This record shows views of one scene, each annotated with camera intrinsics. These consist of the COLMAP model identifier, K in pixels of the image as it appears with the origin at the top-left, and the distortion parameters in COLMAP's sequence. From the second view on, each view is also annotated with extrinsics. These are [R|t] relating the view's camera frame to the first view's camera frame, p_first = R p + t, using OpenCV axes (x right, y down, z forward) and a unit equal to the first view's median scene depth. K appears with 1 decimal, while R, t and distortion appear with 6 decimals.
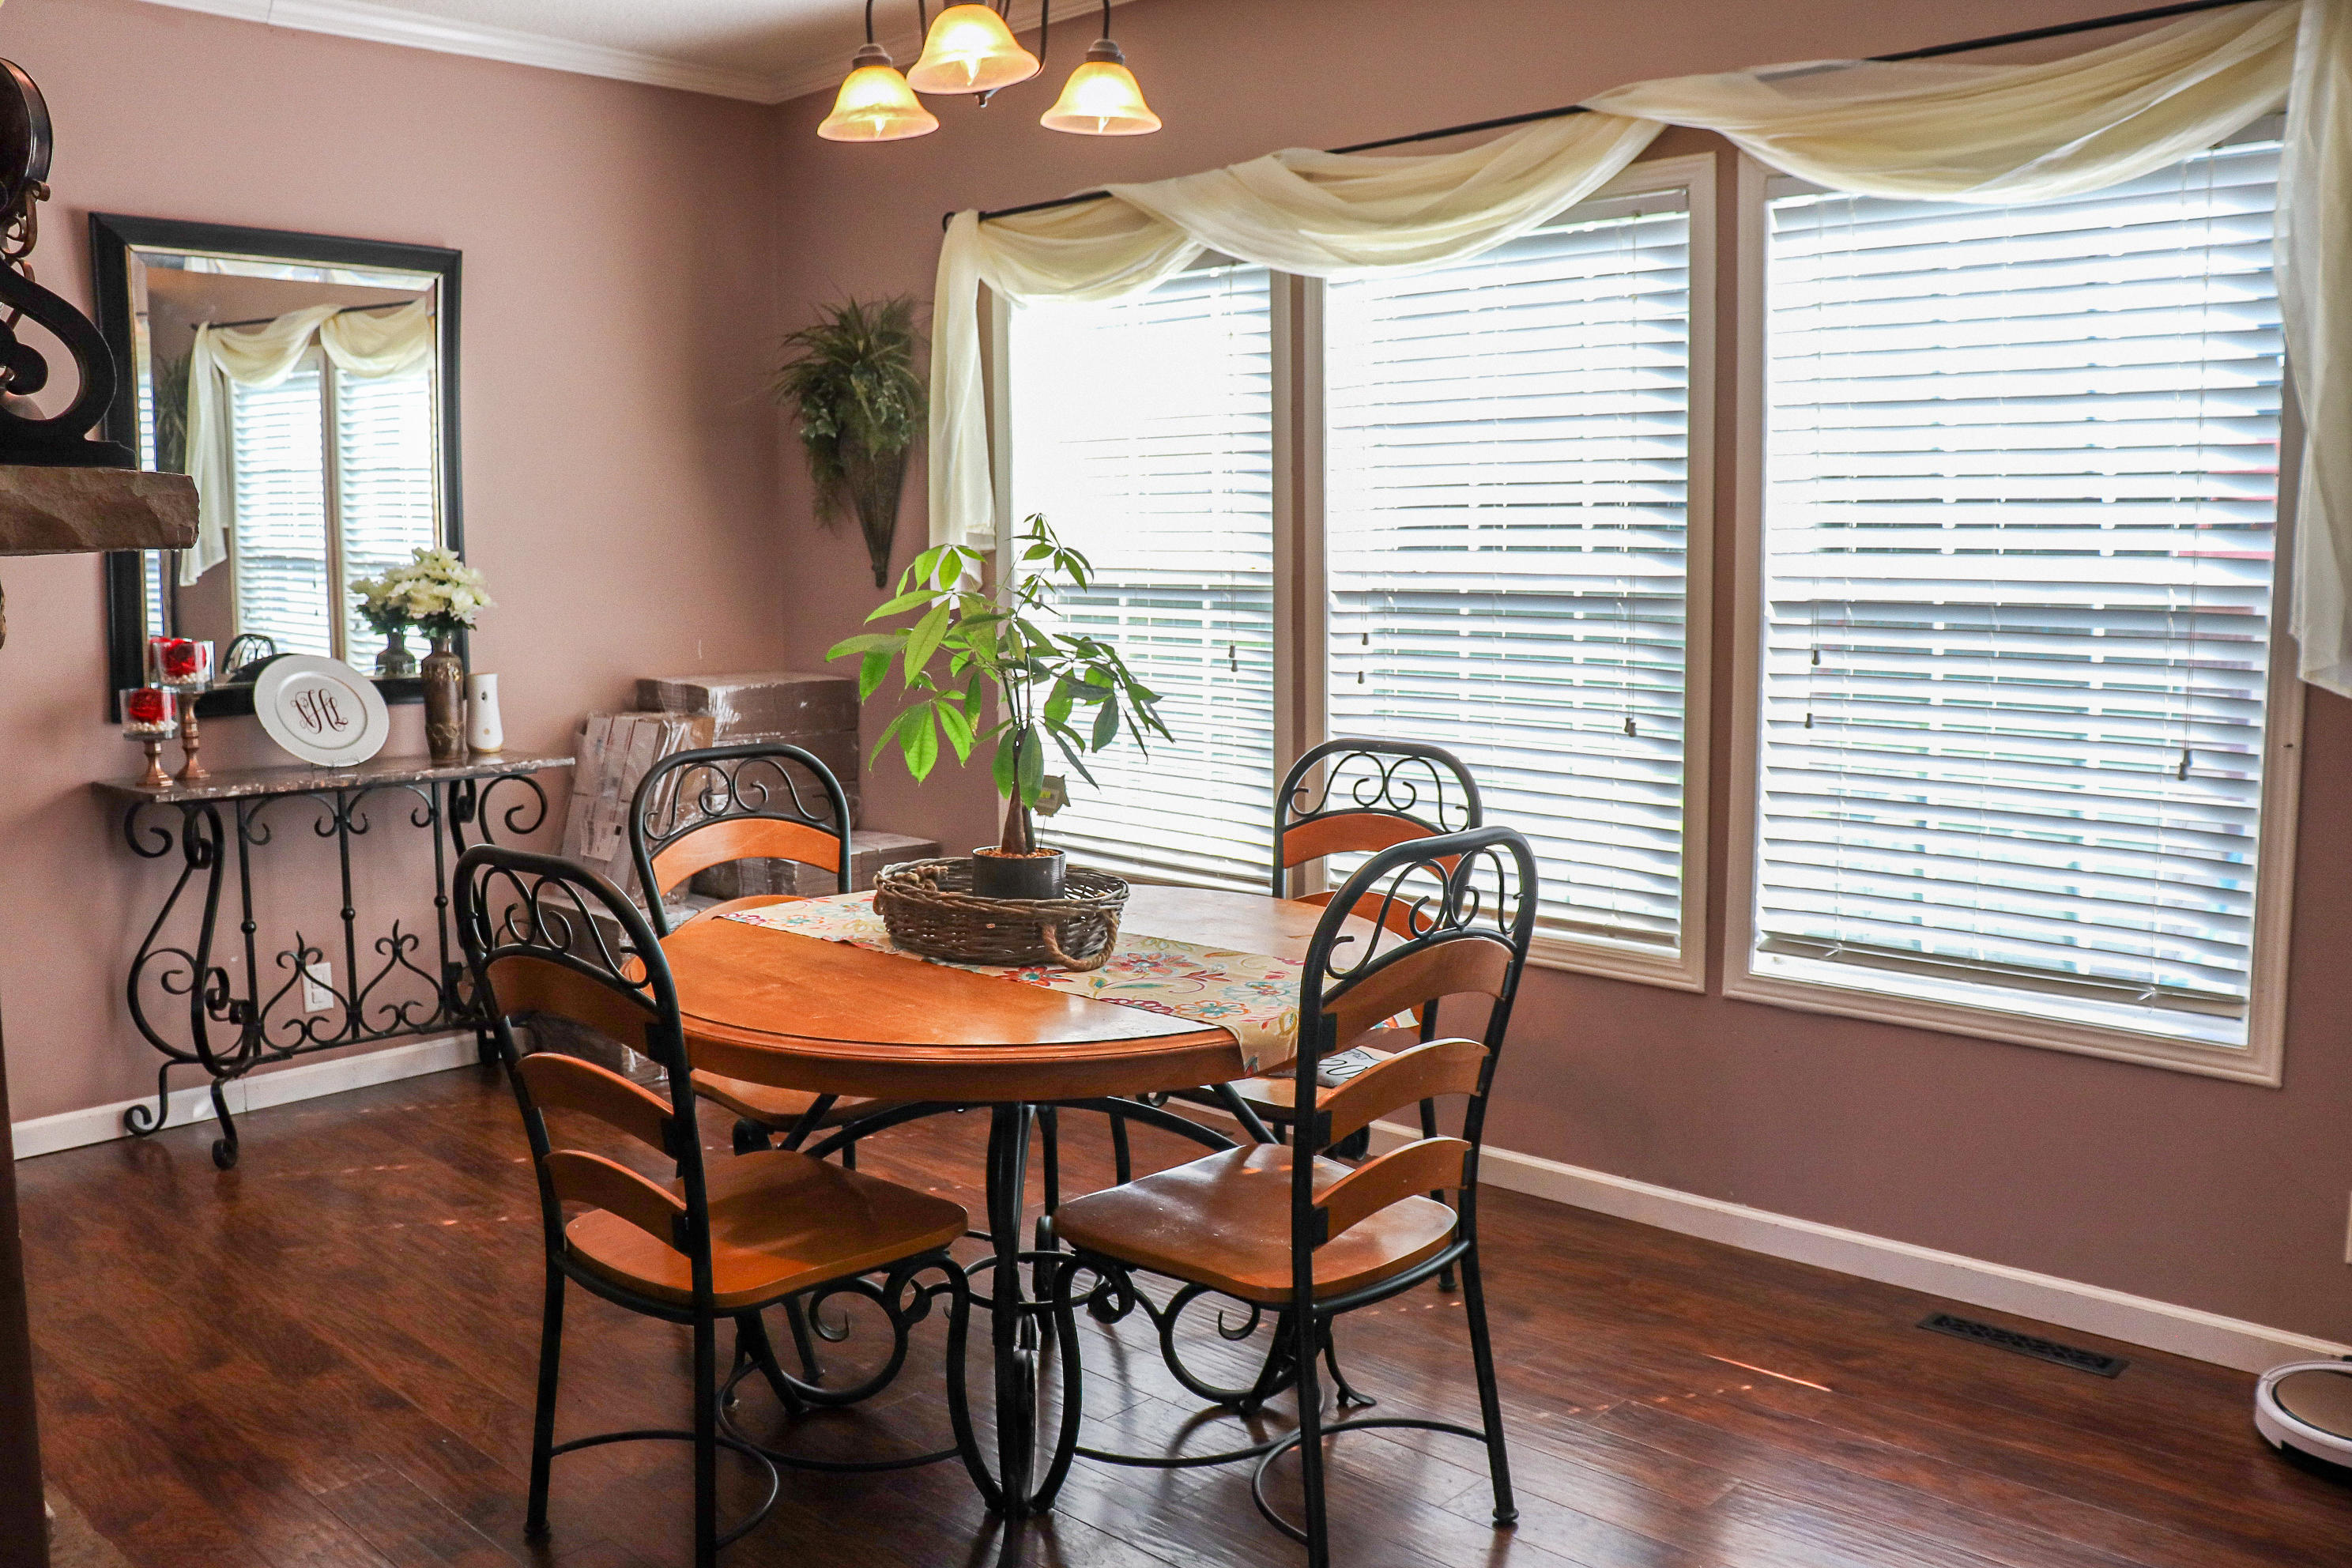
lens RADIAL K [[1940.8, 0, 1171.2], [0, 1940.8, 776.4], [0, 0, 1]] dist [-0.169022, 0.139210]
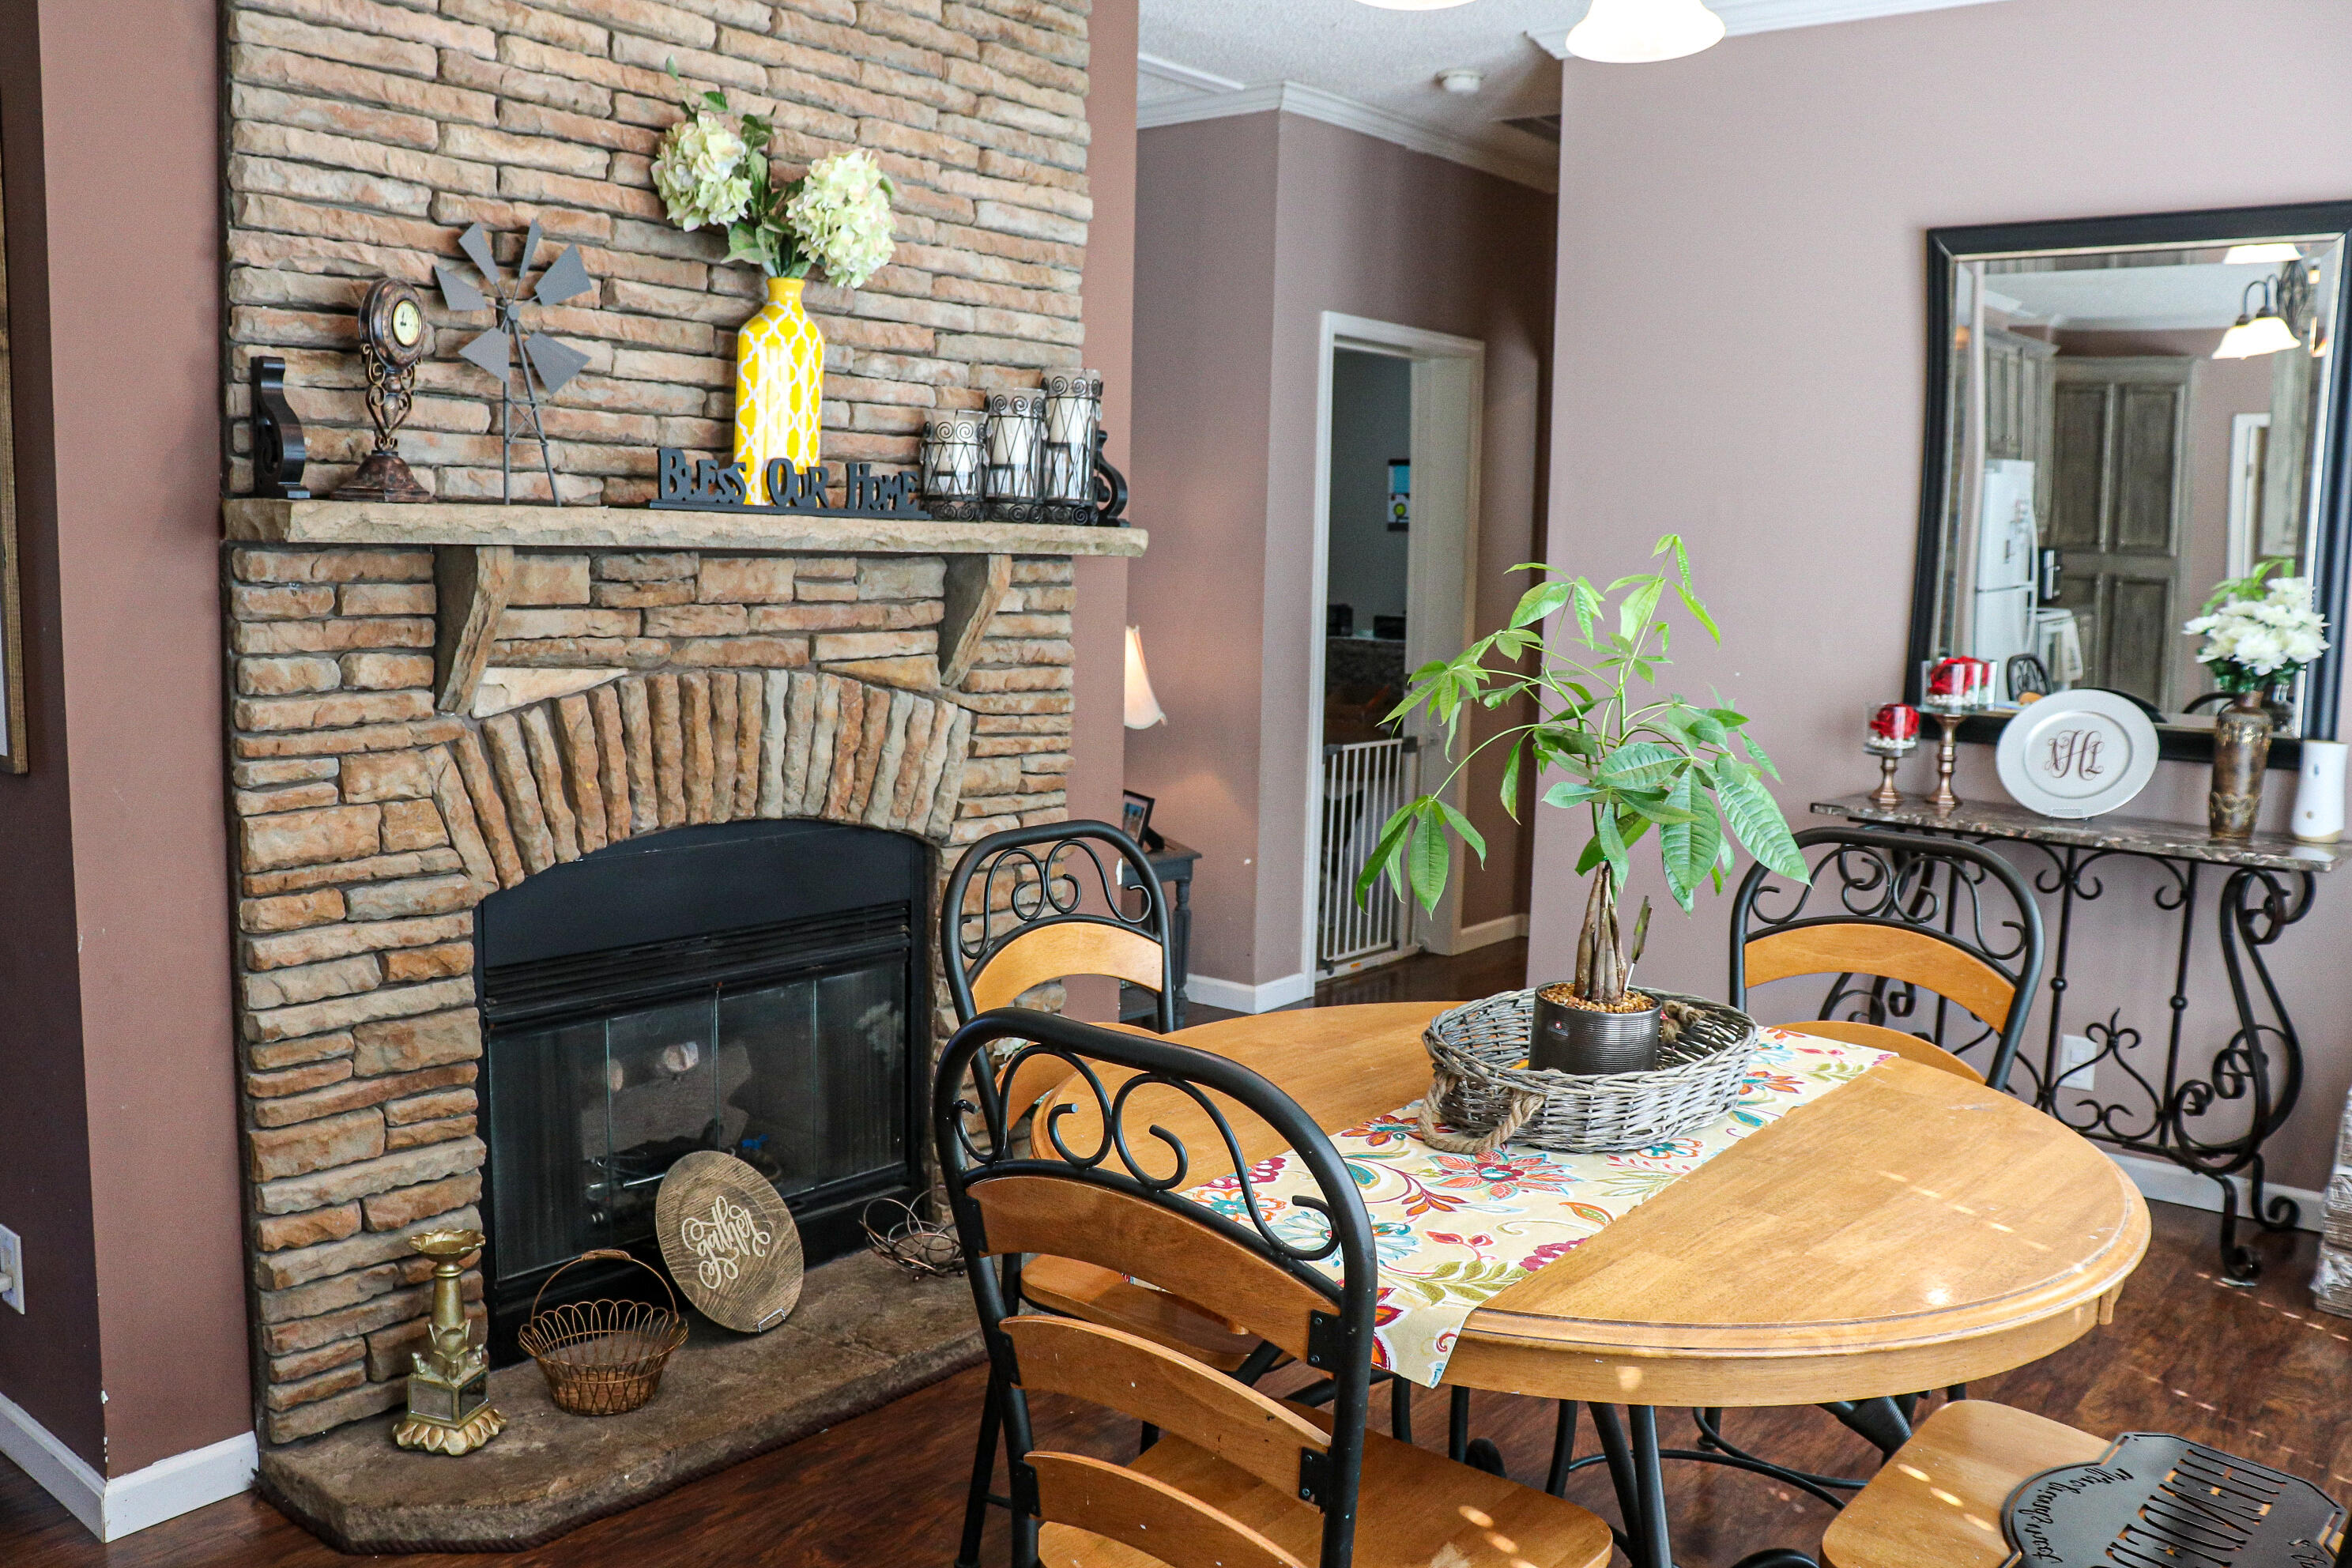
lens RADIAL K [[1940.8, 0, 1160.7], [0, 1940.8, 774.7], [0, 0, 1]] dist [-0.169022, 0.139210]
pose [[0.067905, 0.124435, -0.989901, 0.396206], [-0.140292, 0.983524, 0.114010, -0.065286], [0.987779, 0.131133, 0.084244, 0.492445]]
